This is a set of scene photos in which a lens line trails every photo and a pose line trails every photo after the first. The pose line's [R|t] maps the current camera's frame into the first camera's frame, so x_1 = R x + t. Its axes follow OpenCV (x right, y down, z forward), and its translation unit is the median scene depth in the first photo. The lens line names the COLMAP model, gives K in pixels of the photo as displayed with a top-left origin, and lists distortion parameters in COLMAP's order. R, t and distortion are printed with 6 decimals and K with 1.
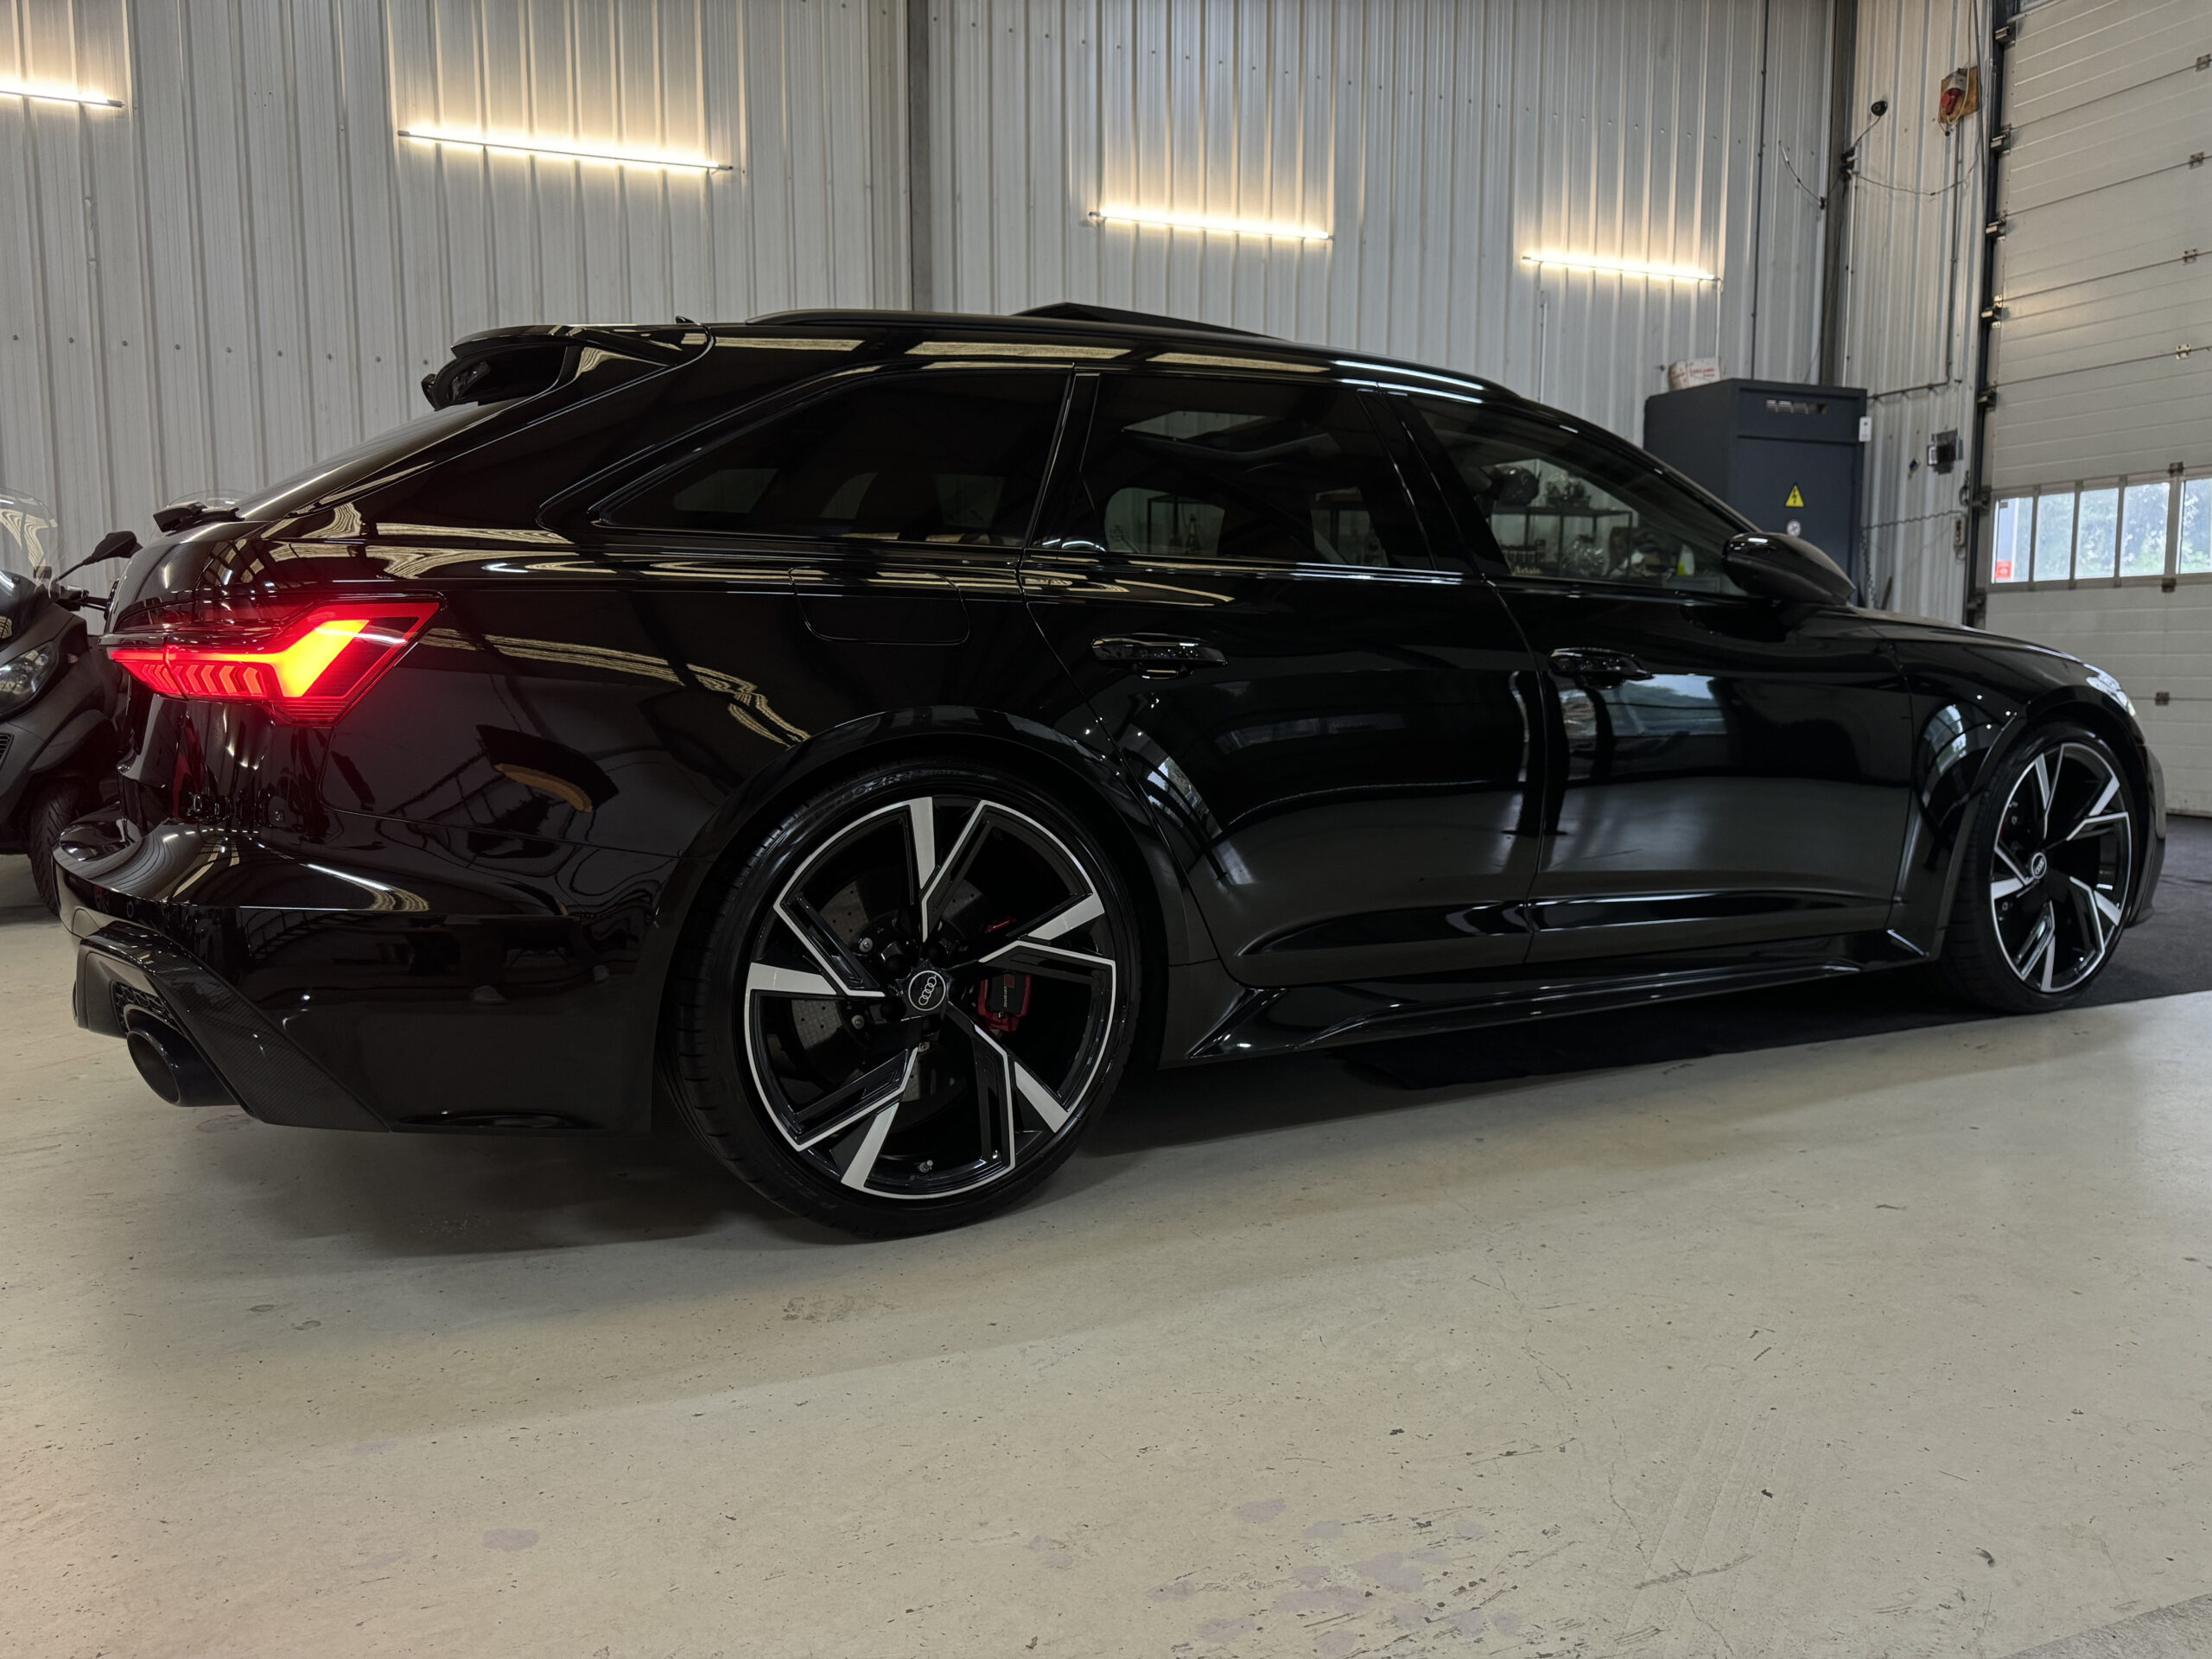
lens RADIAL K [[1561.3, 0, 1112.3], [0, 1561.3, 829.1], [0, 0, 1]] dist [0.013147, -0.020364]
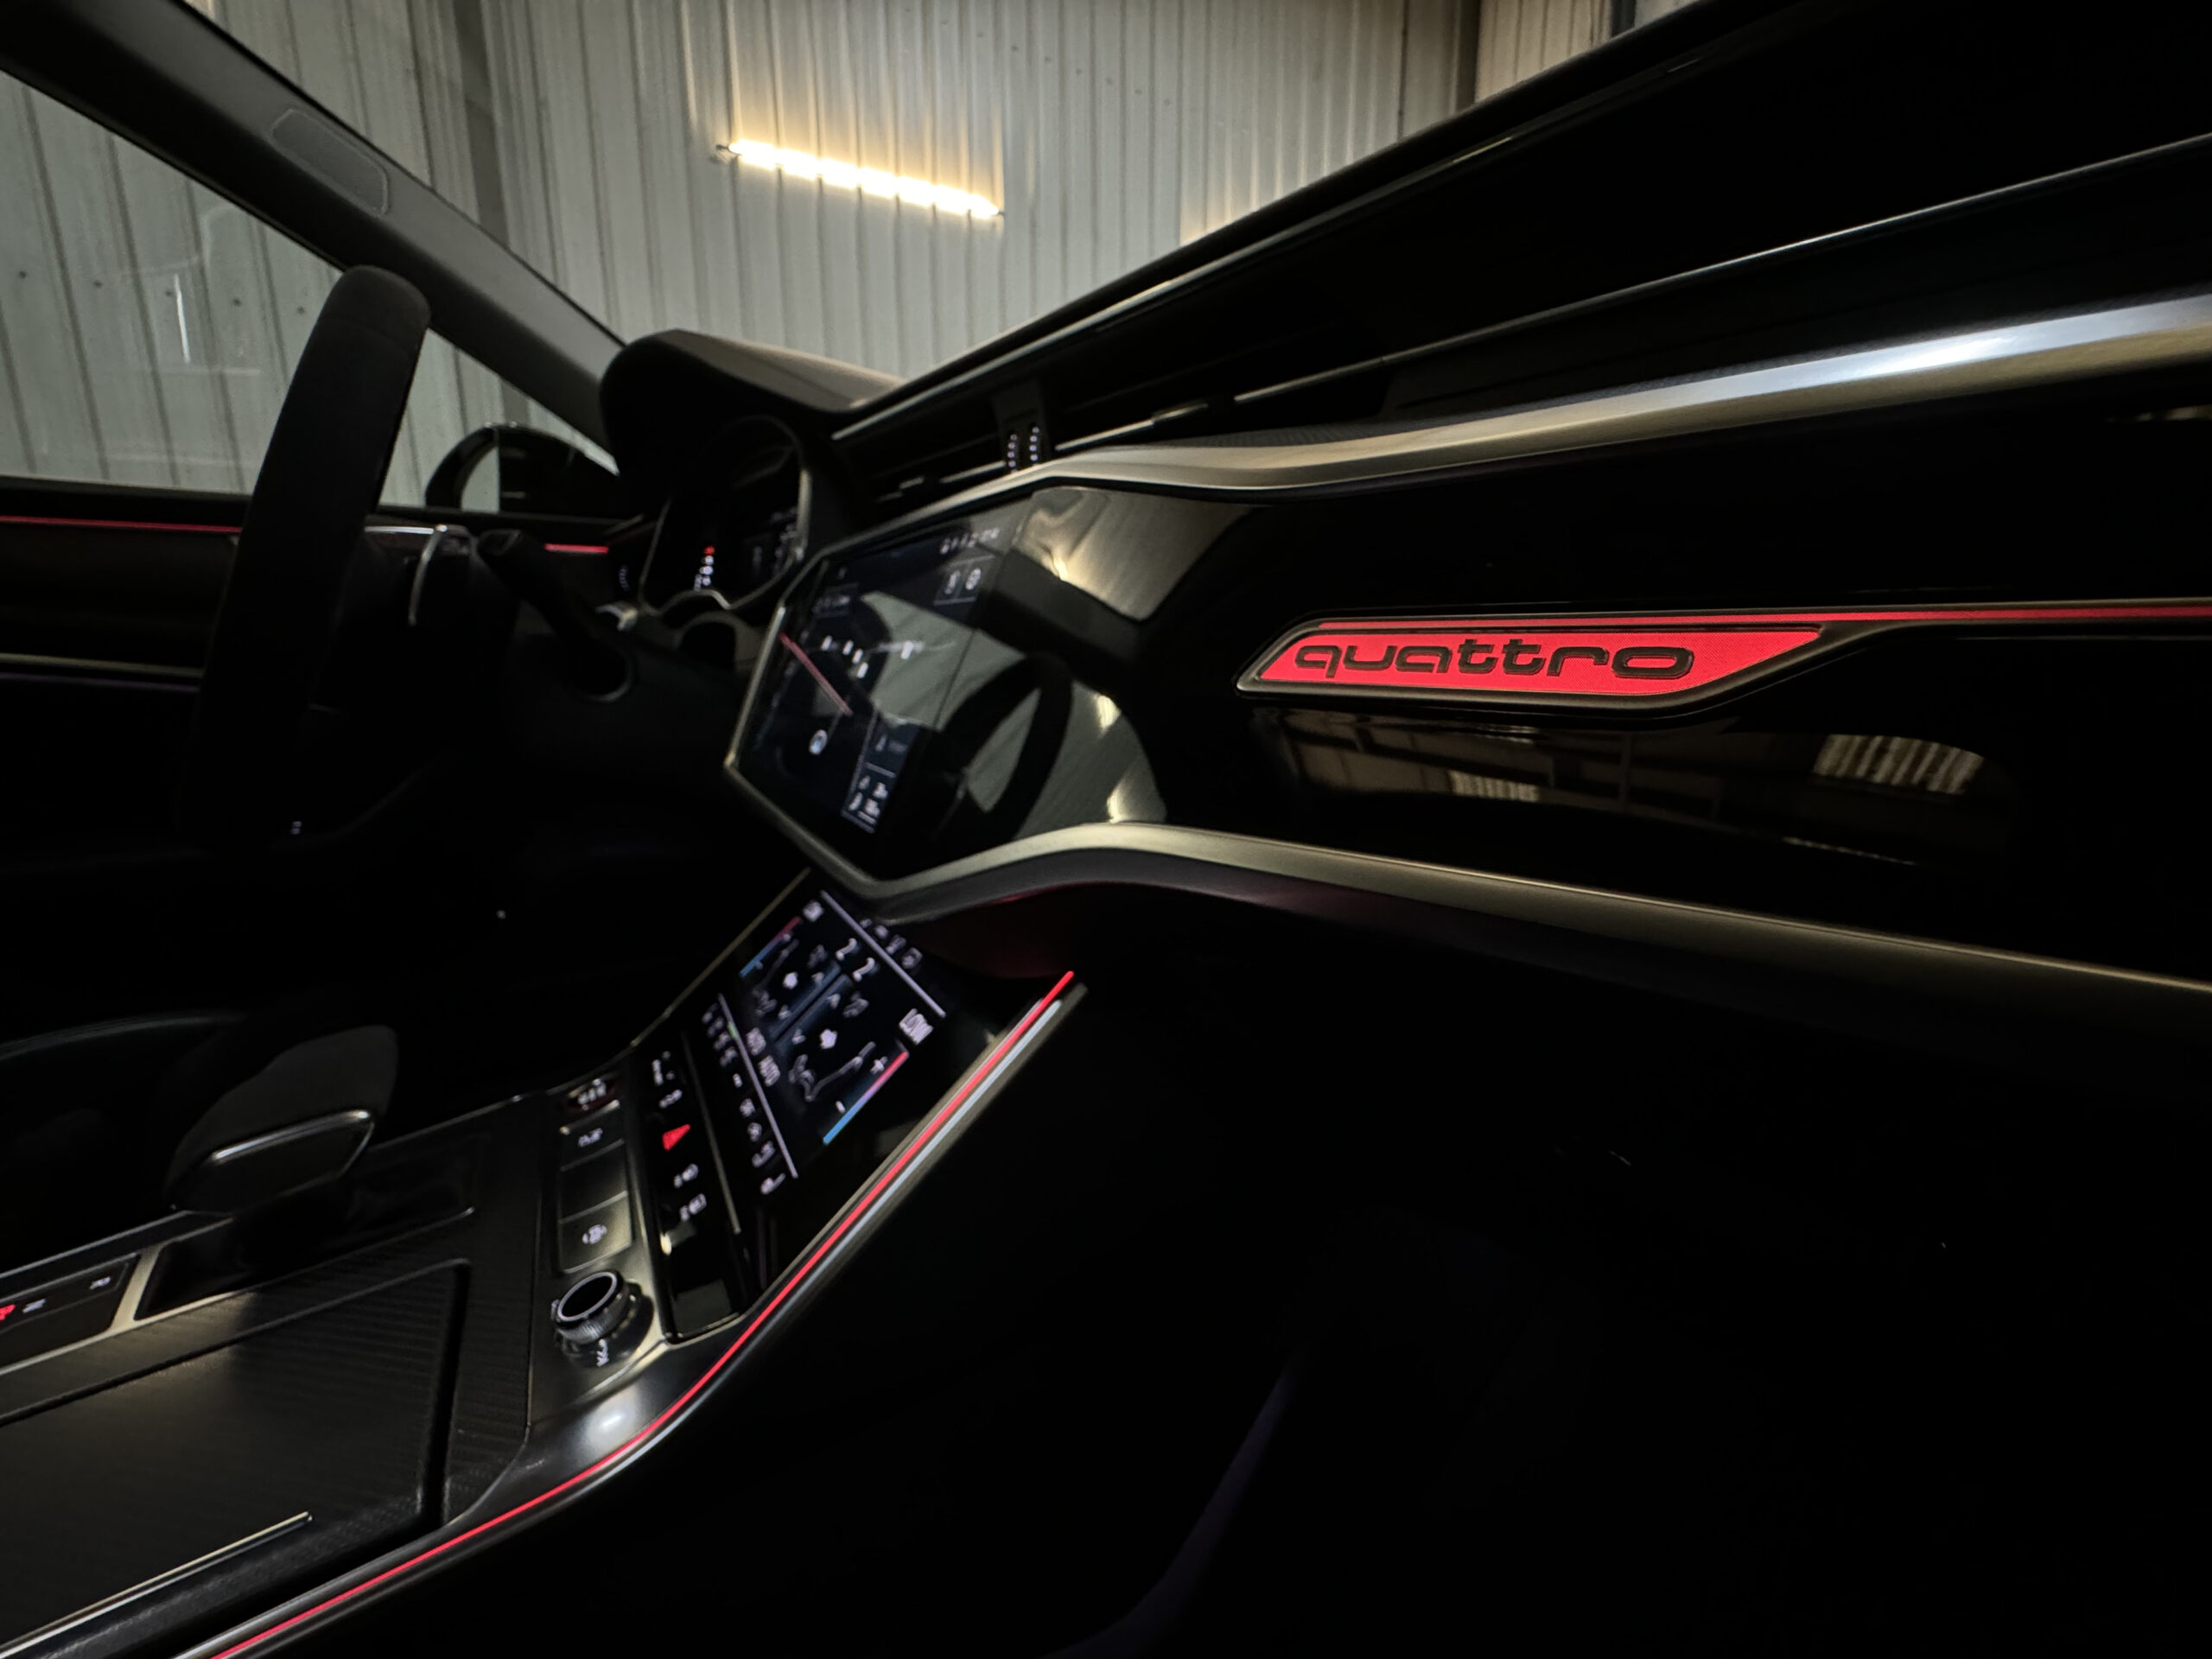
lens RADIAL K [[869.2, 0, 1113.1], [0, 869.2, 833.2], [0, 0, 1]] dist [-0.007515, -0.000652]
pose [[0.975694, -0.044939, 0.214479, 0.072298], [0.027275, 0.996040, 0.084616, -0.046176], [-0.217432, -0.076710, 0.973057, 0.420672]]
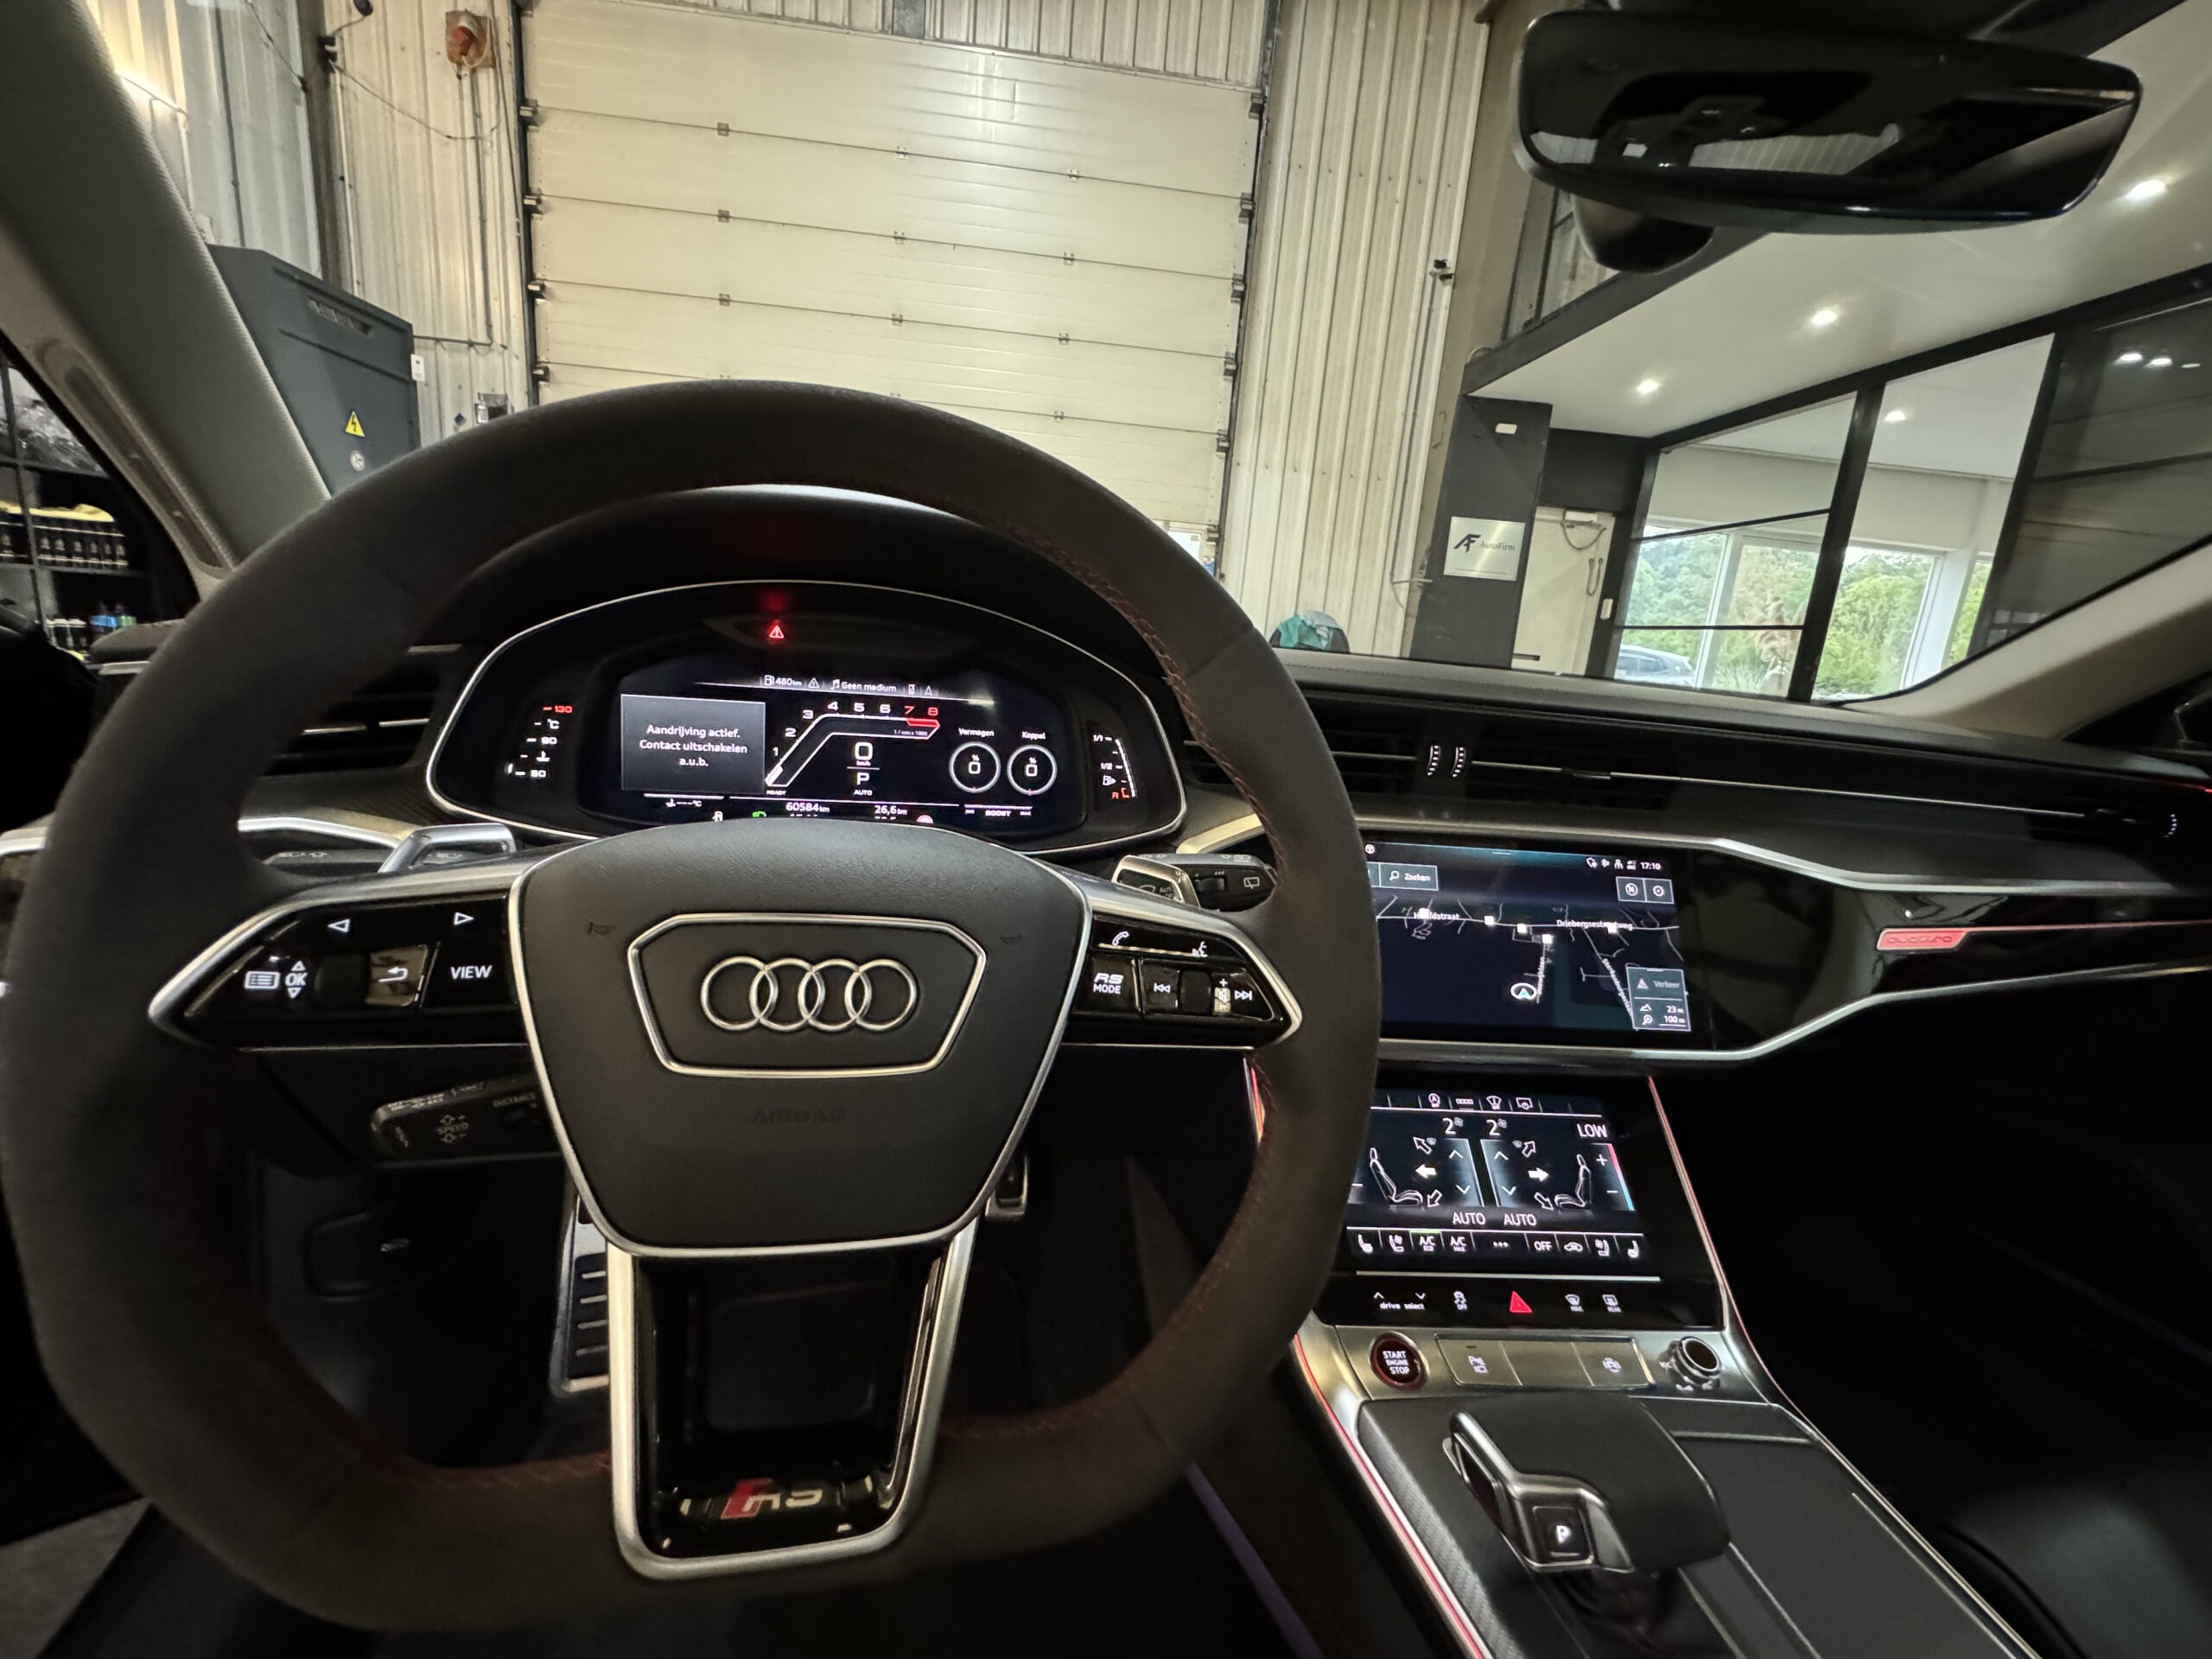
lens RADIAL K [[869.2, 0, 1122.2], [0, 869.2, 814.1], [0, 0, 1]] dist [-0.007515, -0.000652]
pose [[0.249982, -0.181637, 0.951061, 0.032652], [0.042982, 0.983360, 0.176508, -0.061121], [-0.967296, -0.003245, 0.253630, 0.453222]]
